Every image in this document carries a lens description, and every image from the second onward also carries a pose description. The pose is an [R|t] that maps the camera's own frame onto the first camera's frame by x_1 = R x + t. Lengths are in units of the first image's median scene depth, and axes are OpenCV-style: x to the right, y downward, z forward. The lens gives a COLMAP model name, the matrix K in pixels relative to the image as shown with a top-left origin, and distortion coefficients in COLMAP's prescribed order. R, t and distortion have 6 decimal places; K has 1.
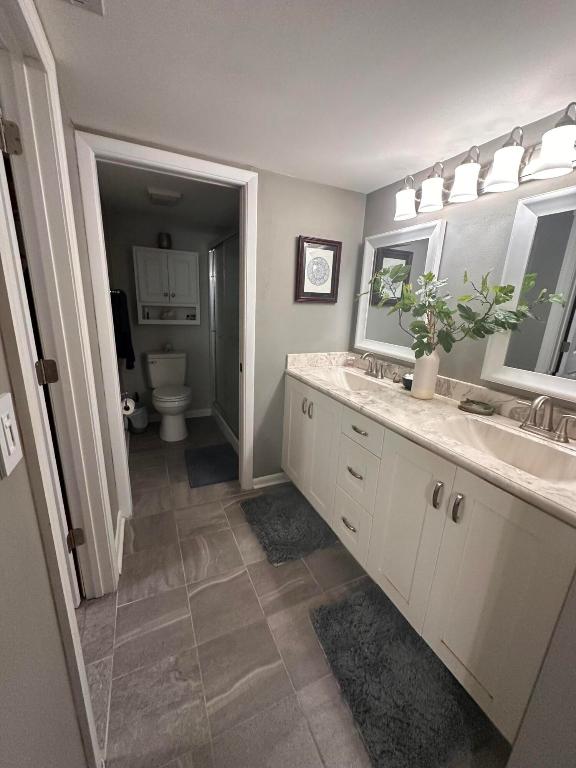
lens RADIAL K [[306.8, 0, 288.0], [0, 306.8, 384.0], [0, 0, 1]] dist [0.002178, 0.000343]
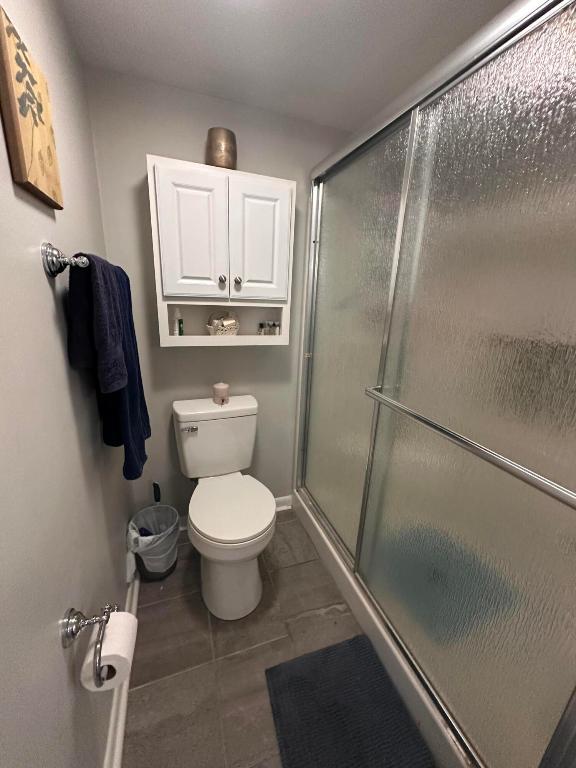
lens RADIAL K [[306.8, 0, 288.0], [0, 306.8, 384.0], [0, 0, 1]] dist [0.002178, 0.000343]
pose [[0.994373, 0.028488, -0.102033, -0.252011], [-0.025090, 0.999092, 0.034433, -0.162767], [0.102921, -0.031679, 0.994185, 0.568521]]
